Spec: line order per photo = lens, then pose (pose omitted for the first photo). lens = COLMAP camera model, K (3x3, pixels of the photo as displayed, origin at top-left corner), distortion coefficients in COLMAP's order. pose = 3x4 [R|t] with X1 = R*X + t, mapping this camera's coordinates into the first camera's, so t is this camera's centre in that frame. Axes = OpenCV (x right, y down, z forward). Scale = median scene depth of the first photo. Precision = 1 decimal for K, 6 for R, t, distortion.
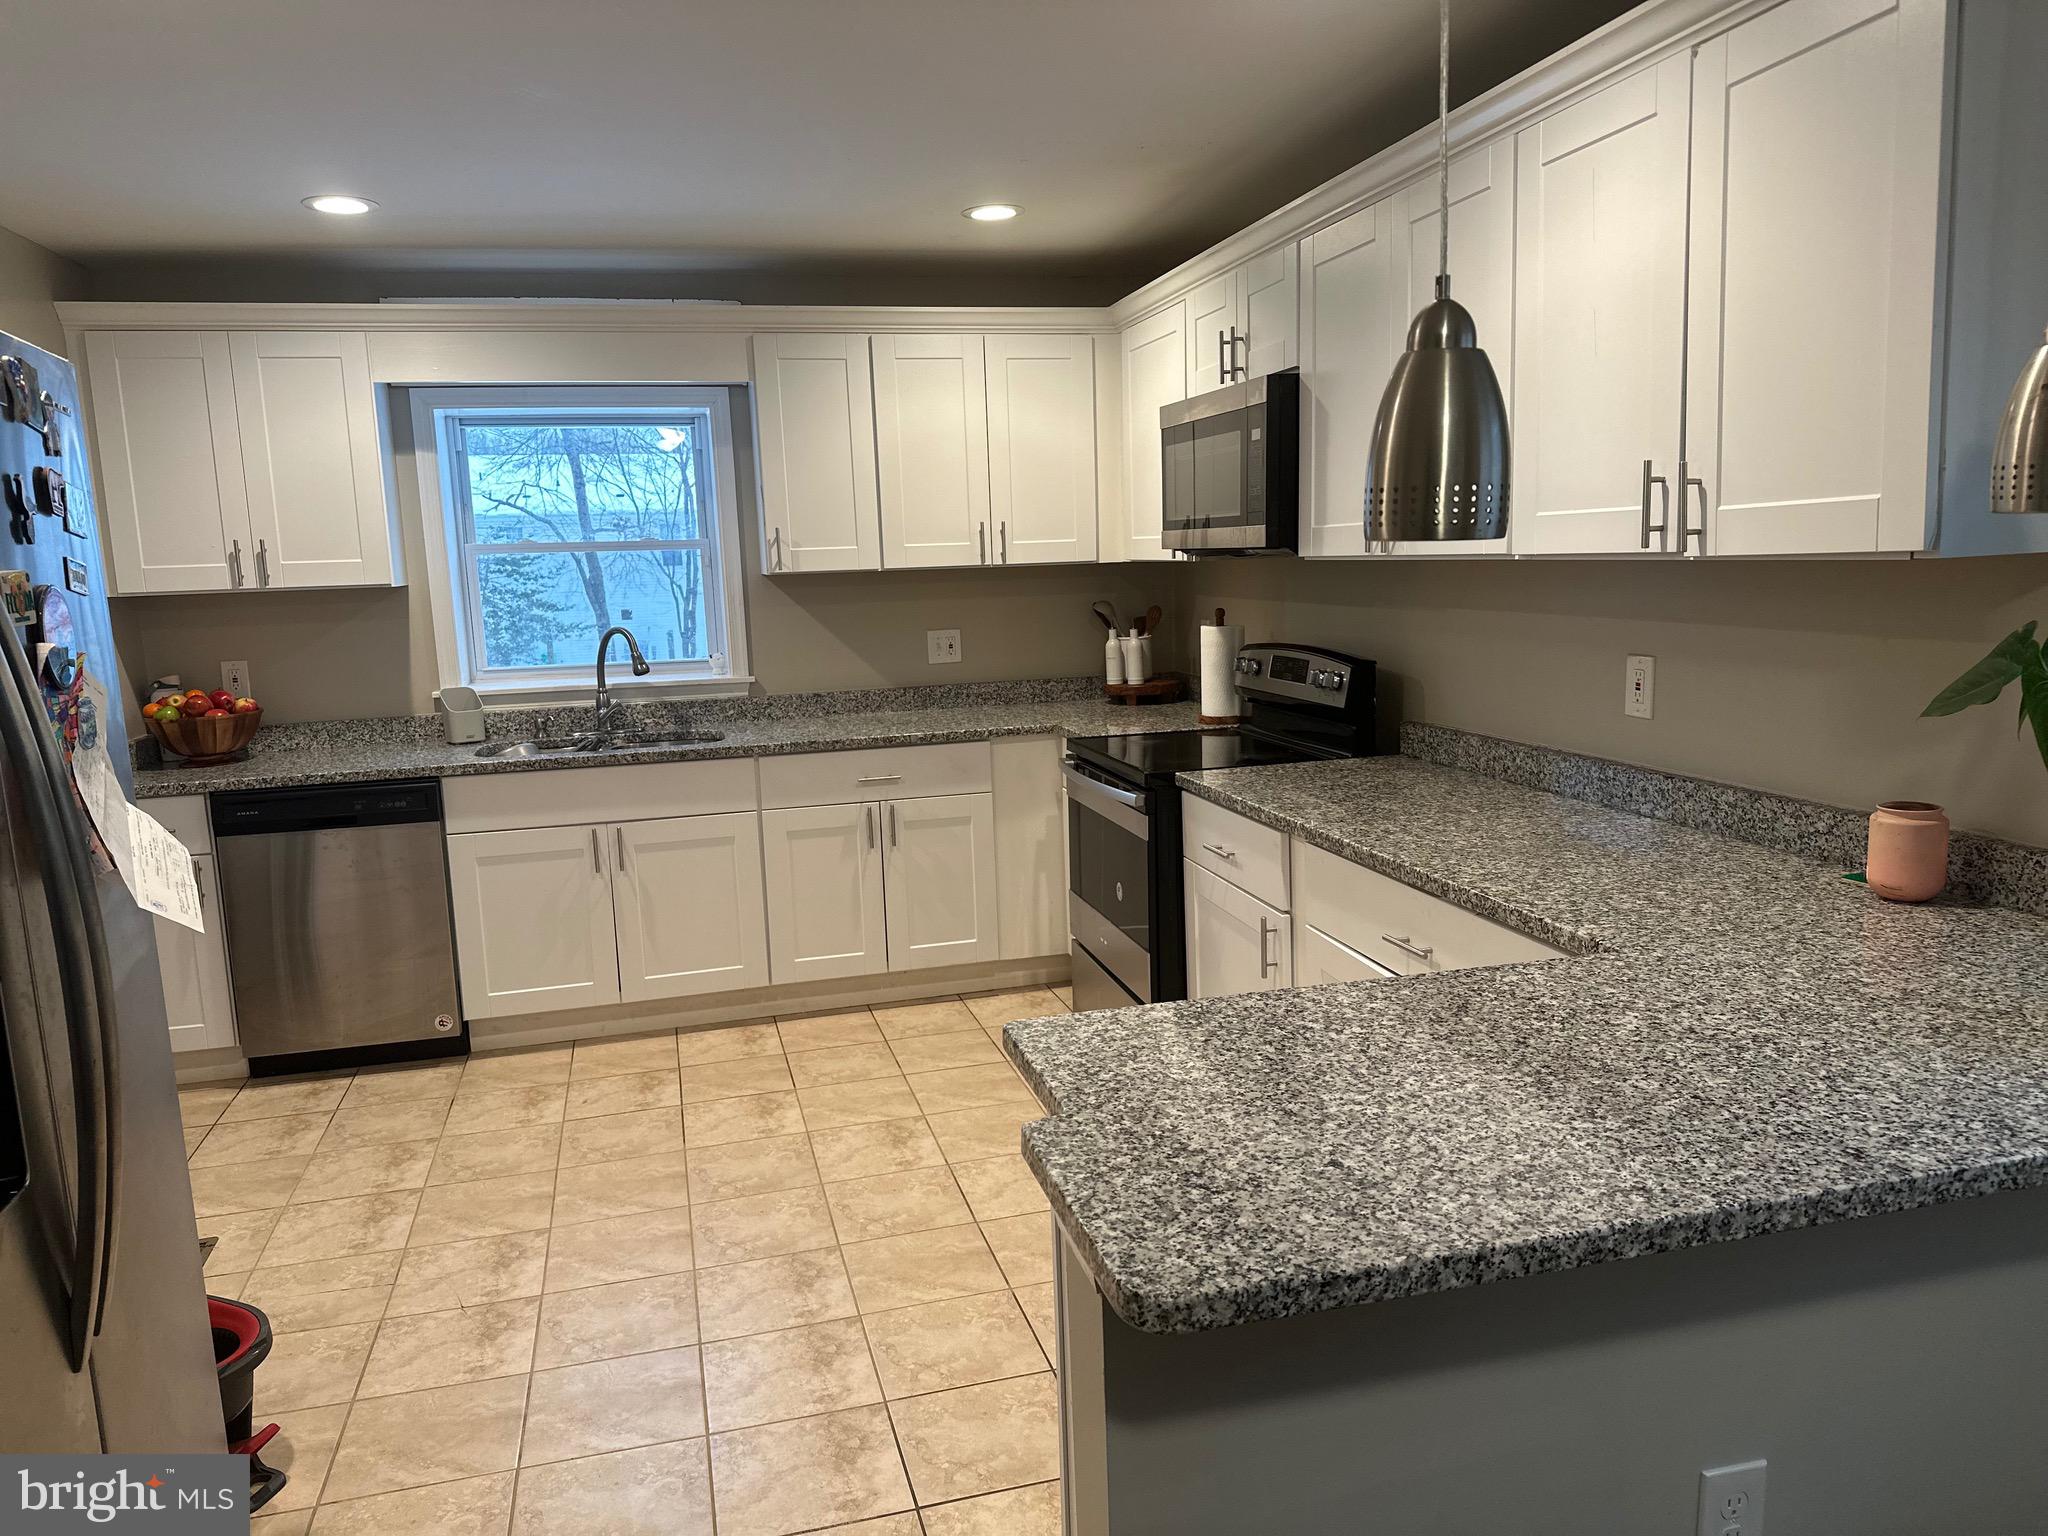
lens RADIAL K [[1439.9, 0, 1023.7], [0, 1439.9, 768.6], [0, 0, 1]] dist [0.051369, -0.056418]
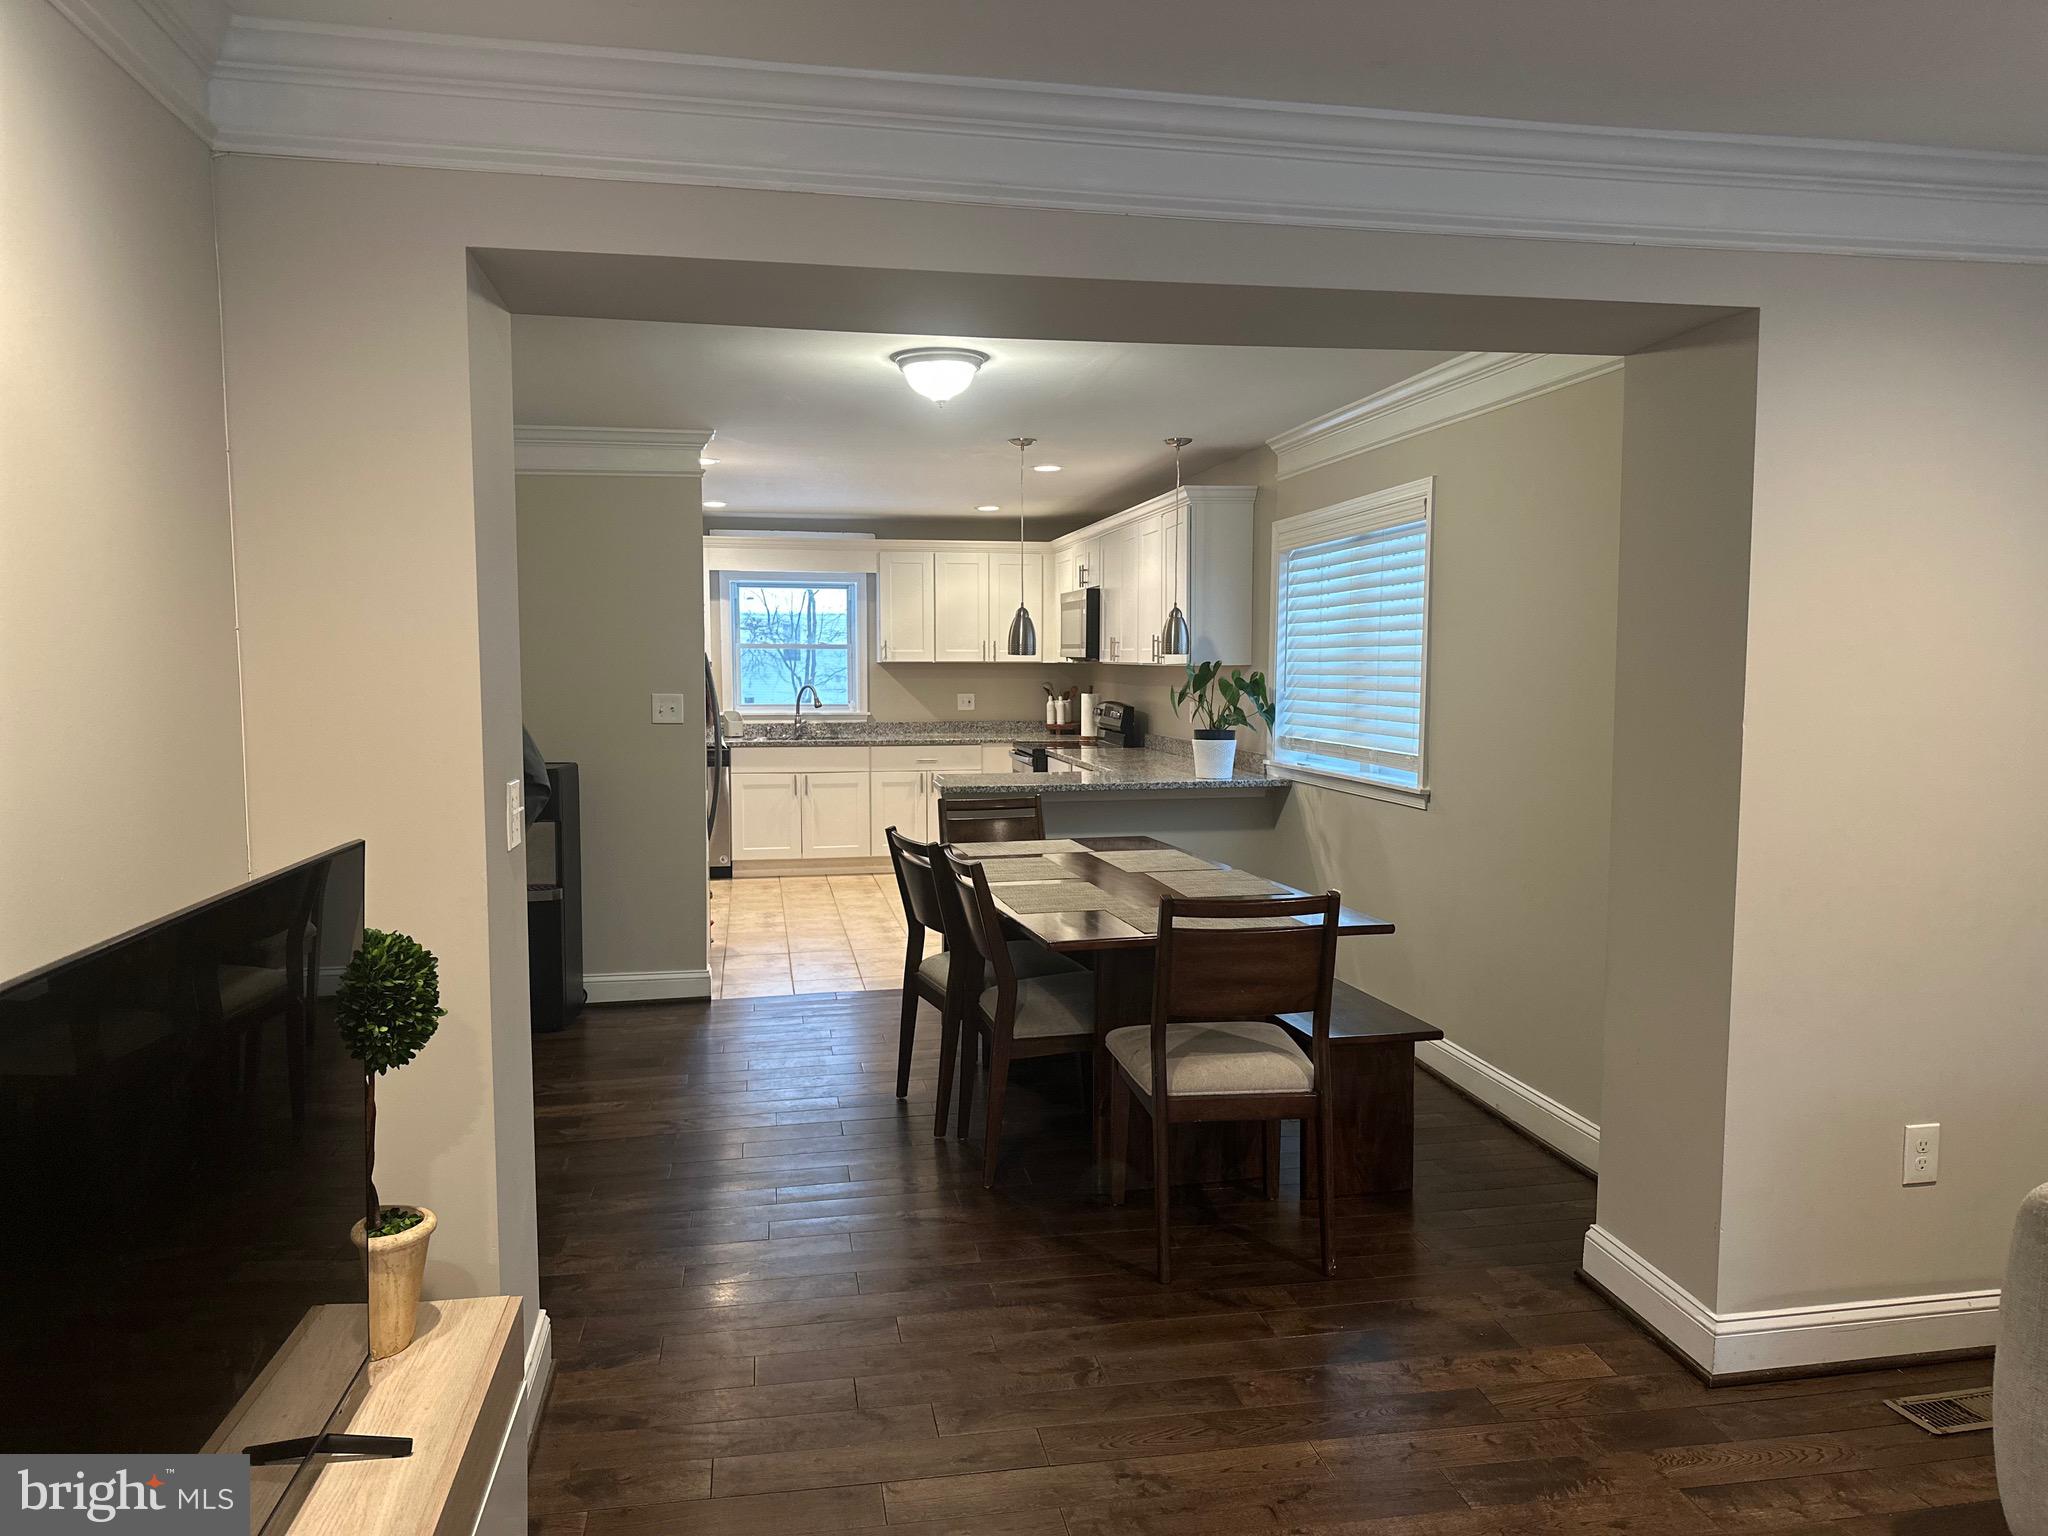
lens RADIAL K [[1439.9, 0, 1019.8], [0, 1439.9, 760.7], [0, 0, 1]] dist [0.051369, -0.056418]
pose [[0.996686, 0.040364, -0.070622, 0.180074], [-0.045751, 0.996027, -0.076405, 0.159386], [0.067257, 0.079383, 0.994573, -1.065255]]
